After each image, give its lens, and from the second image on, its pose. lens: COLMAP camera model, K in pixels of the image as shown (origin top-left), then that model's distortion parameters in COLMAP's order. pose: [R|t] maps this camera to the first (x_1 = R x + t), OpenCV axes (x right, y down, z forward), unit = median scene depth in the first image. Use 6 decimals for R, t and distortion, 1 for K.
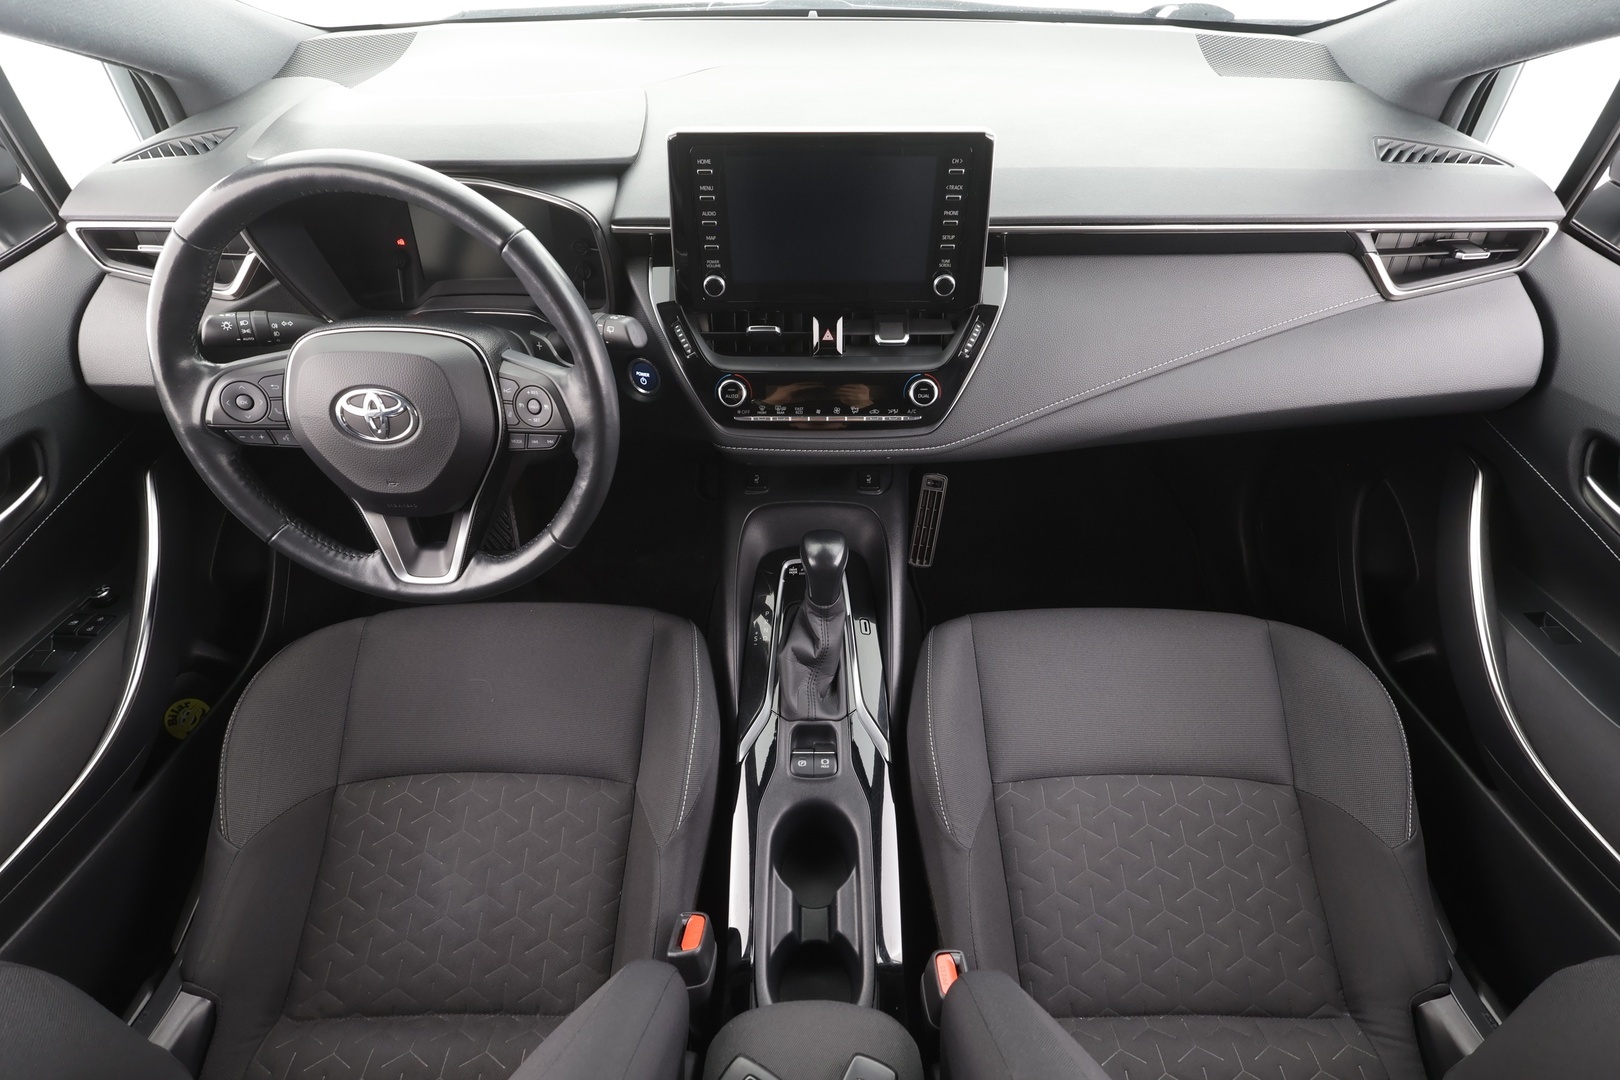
lens RADIAL K [[757.7, 0, 820.8], [0, 757.7, 542.3], [0, 0, 1]] dist [-0.022789, 0.009739]
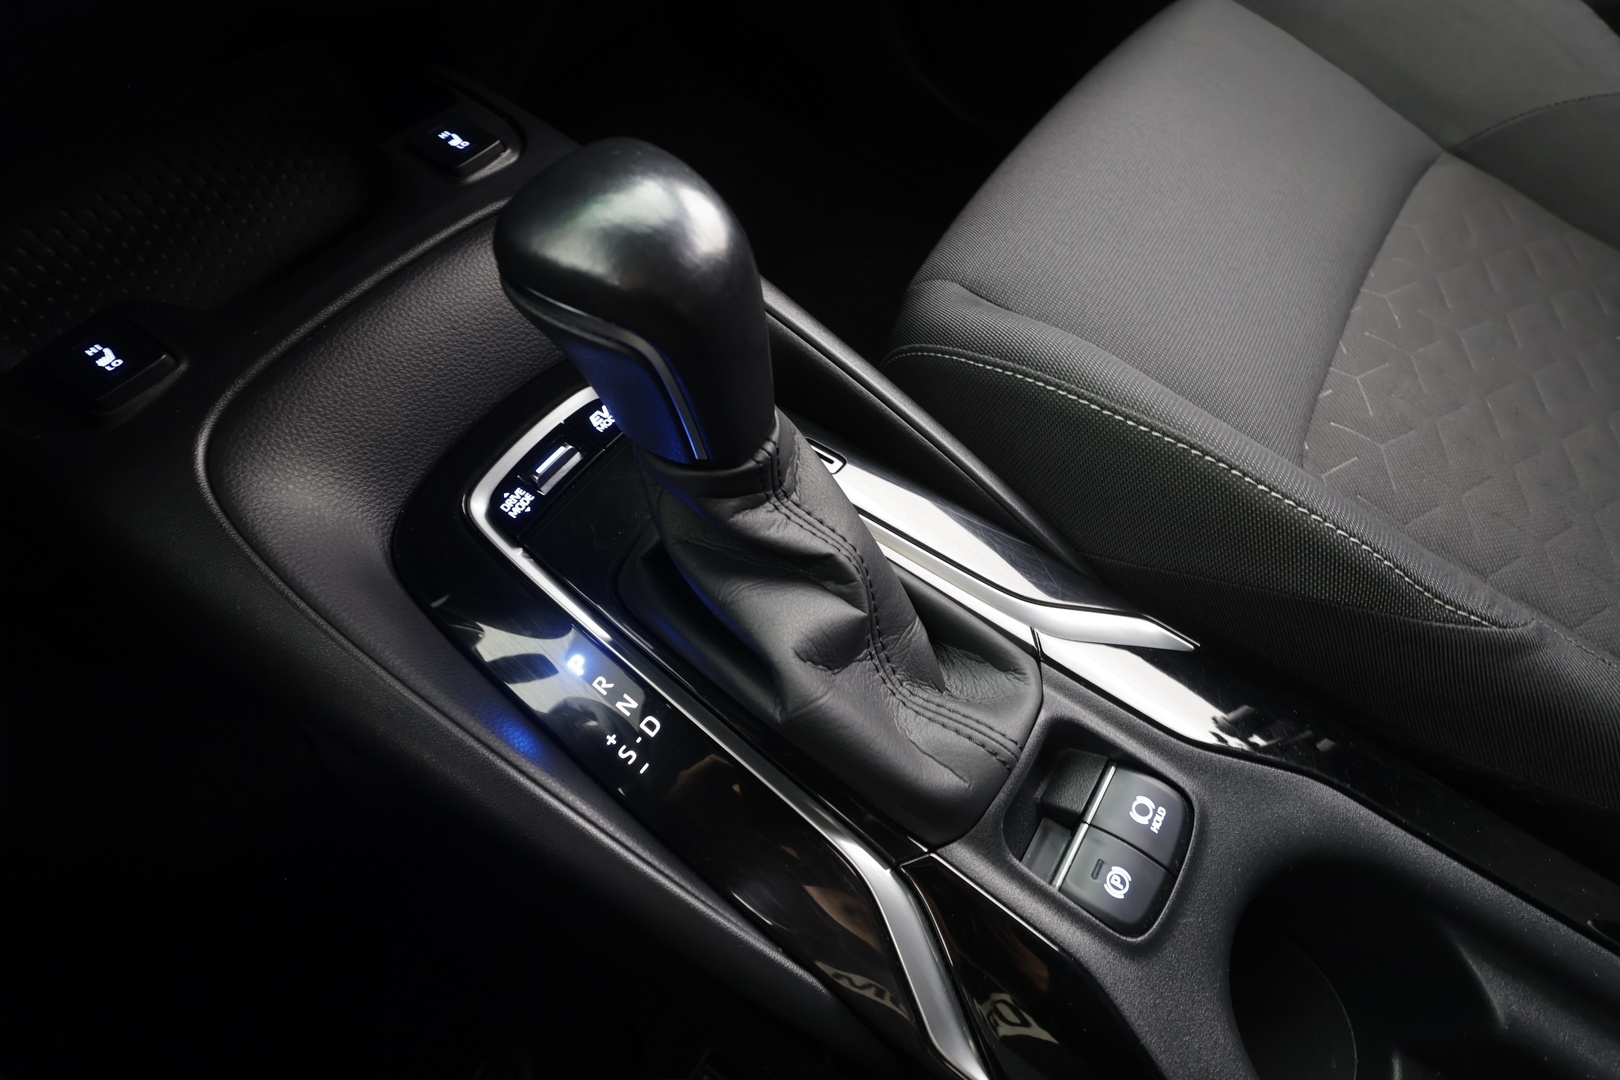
lens RADIAL K [[757.7, 0, 820.8], [0, 757.7, 542.3], [0, 0, 1]] dist [-0.022789, 0.009739]
pose [[0.564371, -0.710509, 0.420312, -0.124290], [0.654921, 0.695317, 0.295994, 0.047895], [-0.502556, 0.108221, 0.857744, 0.851047]]
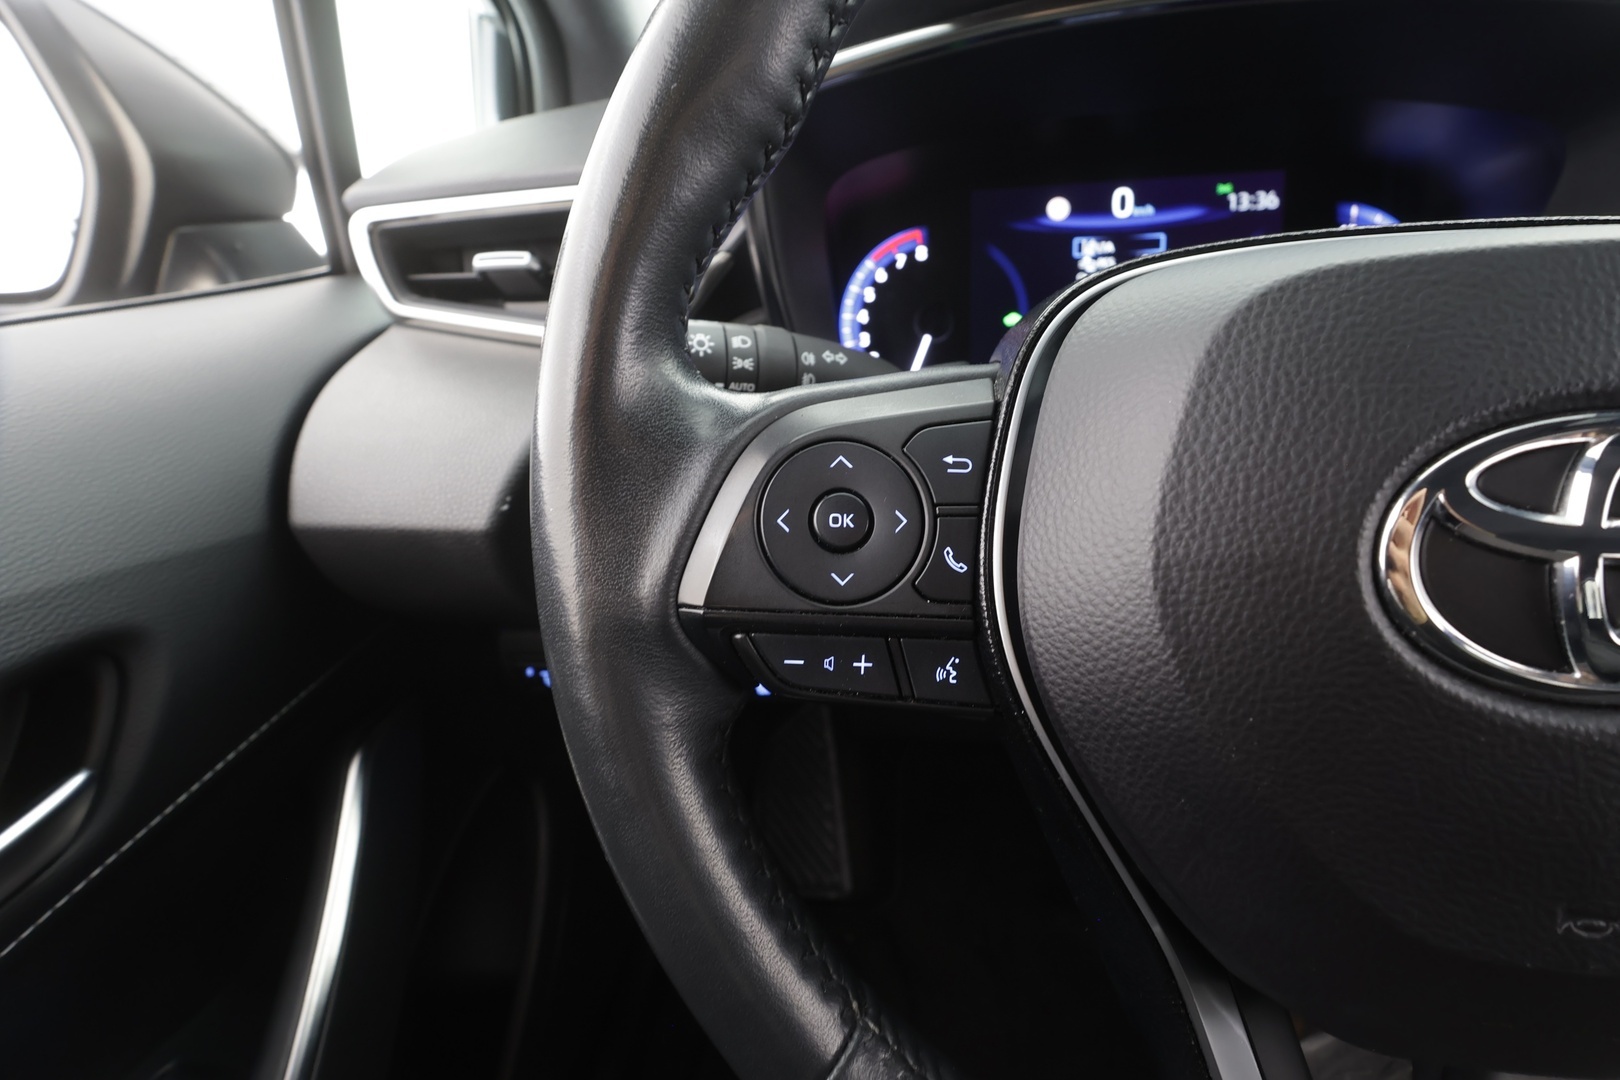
lens RADIAL K [[757.7, 0, 820.8], [0, 757.7, 542.3], [0, 0, 1]] dist [-0.022789, 0.009739]
pose [[0.991102, 0.000012, -0.133101, -0.626802], [-0.045395, 0.940073, -0.337939, -0.079825], [0.125120, 0.340974, 0.931709, 0.646475]]
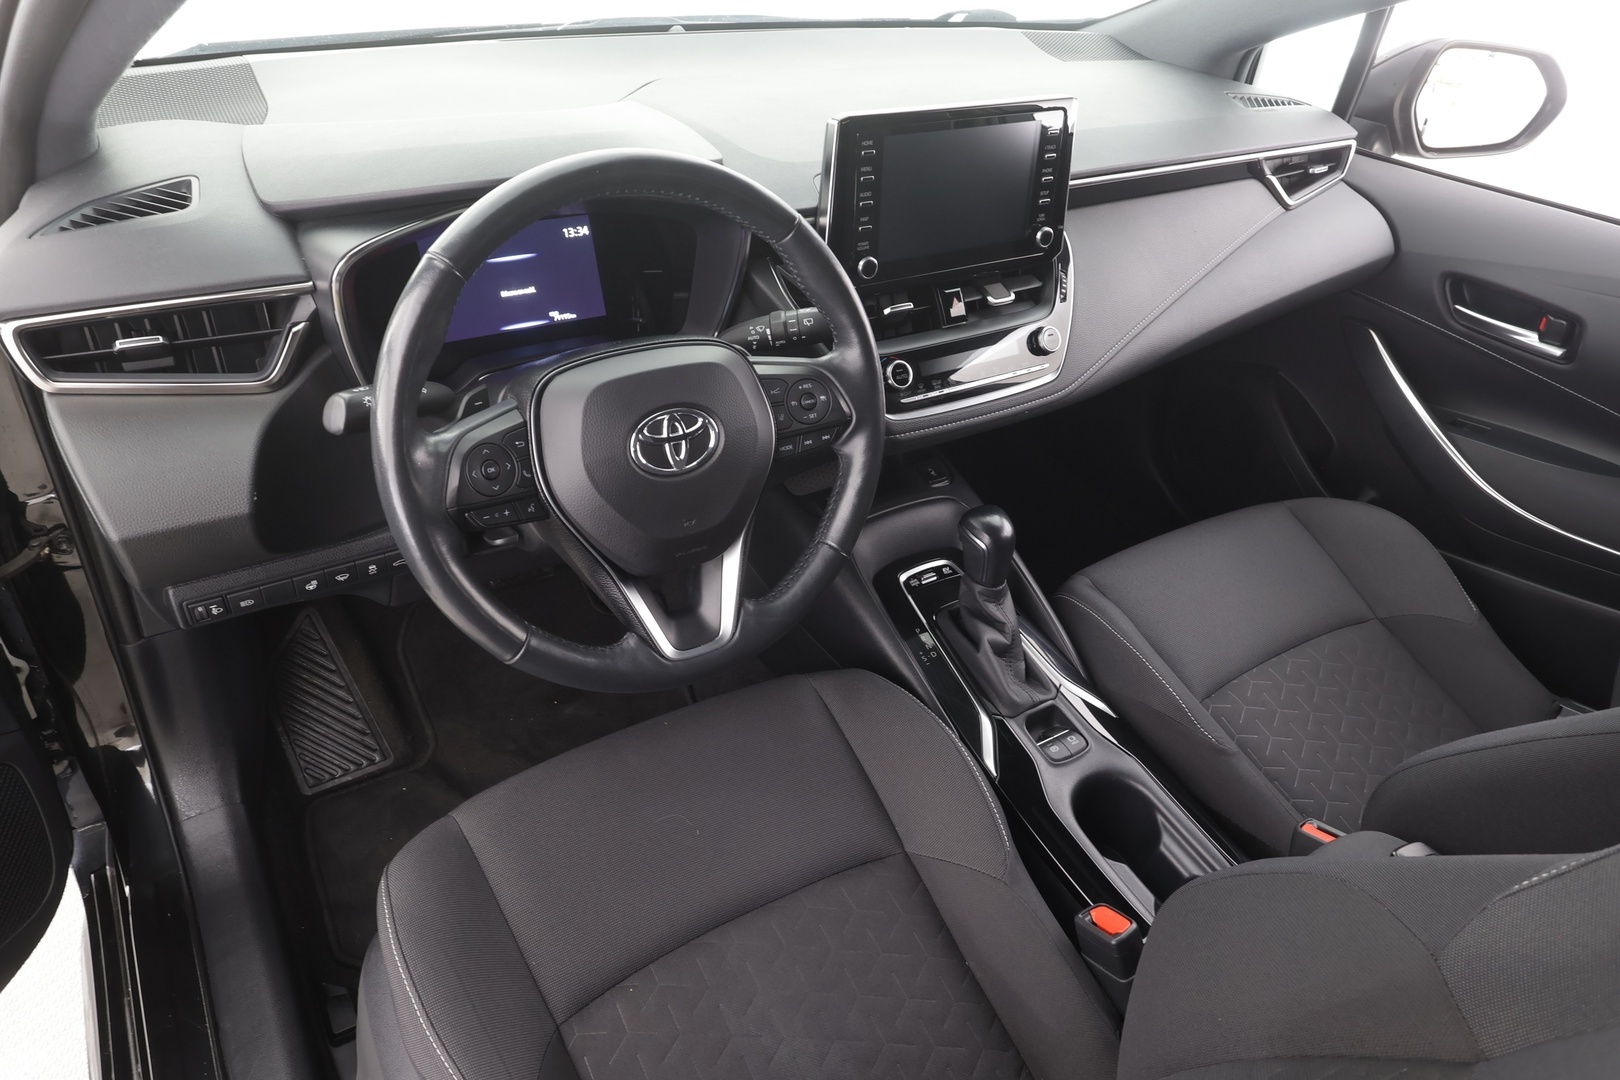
lens RADIAL K [[1046.9, 0, 810.0], [0, 1046.9, 540.0], [0, 0, 1]] dist [-0.013691, -0.001724]
pose [[0.845330, -0.260774, 0.466276, -0.853619], [0.341009, 0.935229, -0.095184, 0.081127], [-0.411254, 0.239467, 0.879503, -0.056086]]
